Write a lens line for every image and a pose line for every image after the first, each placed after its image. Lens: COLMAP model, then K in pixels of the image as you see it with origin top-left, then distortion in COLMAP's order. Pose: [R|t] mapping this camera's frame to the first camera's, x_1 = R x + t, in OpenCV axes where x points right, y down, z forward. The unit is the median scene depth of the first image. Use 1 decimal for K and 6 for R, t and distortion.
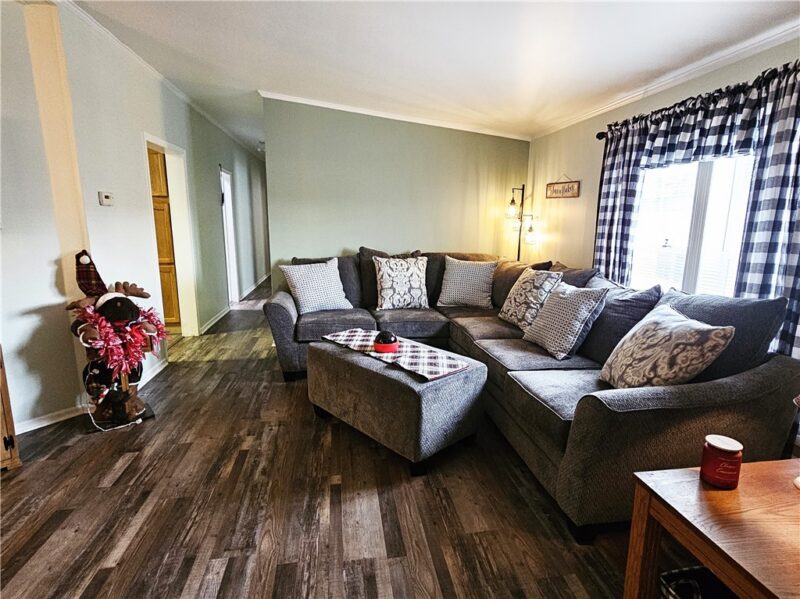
lens RADIAL K [[421.3, 0, 404.3], [0, 421.3, 293.7], [0, 0, 1]] dist [-0.002129, -0.000216]
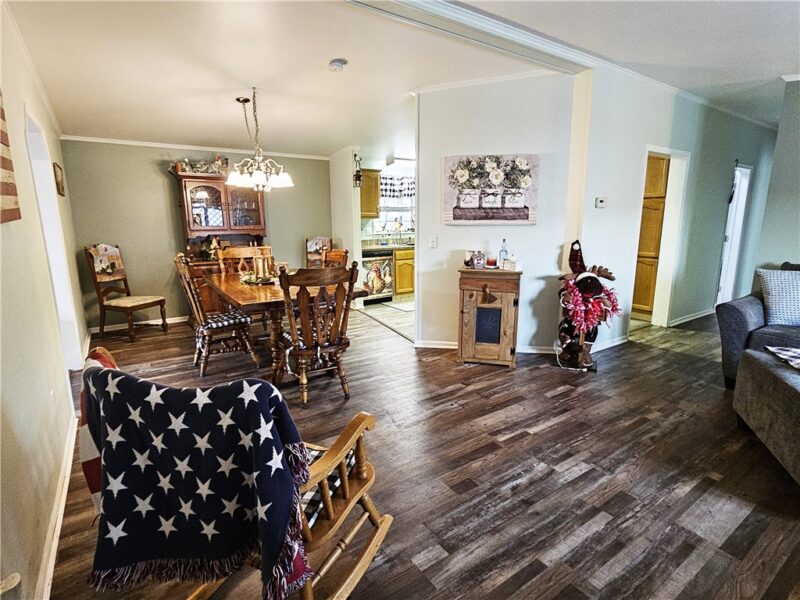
lens RADIAL K [[421.3, 0, 404.2], [0, 421.3, 300.6], [0, 0, 1]] dist [-0.002129, -0.000216]
pose [[0.426794, 0.175121, -0.887231, 0.277924], [-0.156974, 0.980525, 0.118024, 0.019685], [0.890621, 0.088900, 0.445972, -0.128147]]
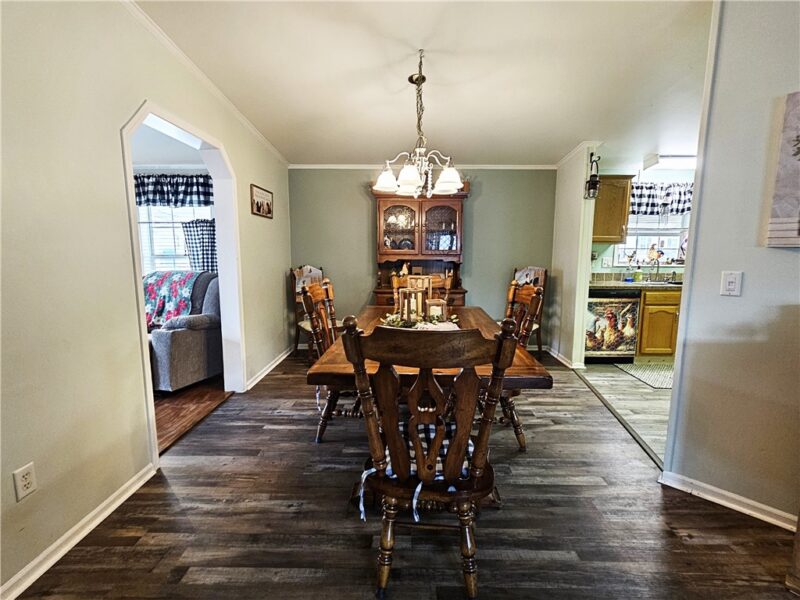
lens RADIAL K [[380.8, 0, 403.5], [0, 380.8, 300.5], [0, 0, 1]] dist [0.002451, 0.000951]
pose [[-0.166436, 0.131889, -0.977192, -0.364349], [-0.180352, 0.970225, 0.161666, -0.002316], [0.969419, 0.203146, -0.137694, 0.195610]]
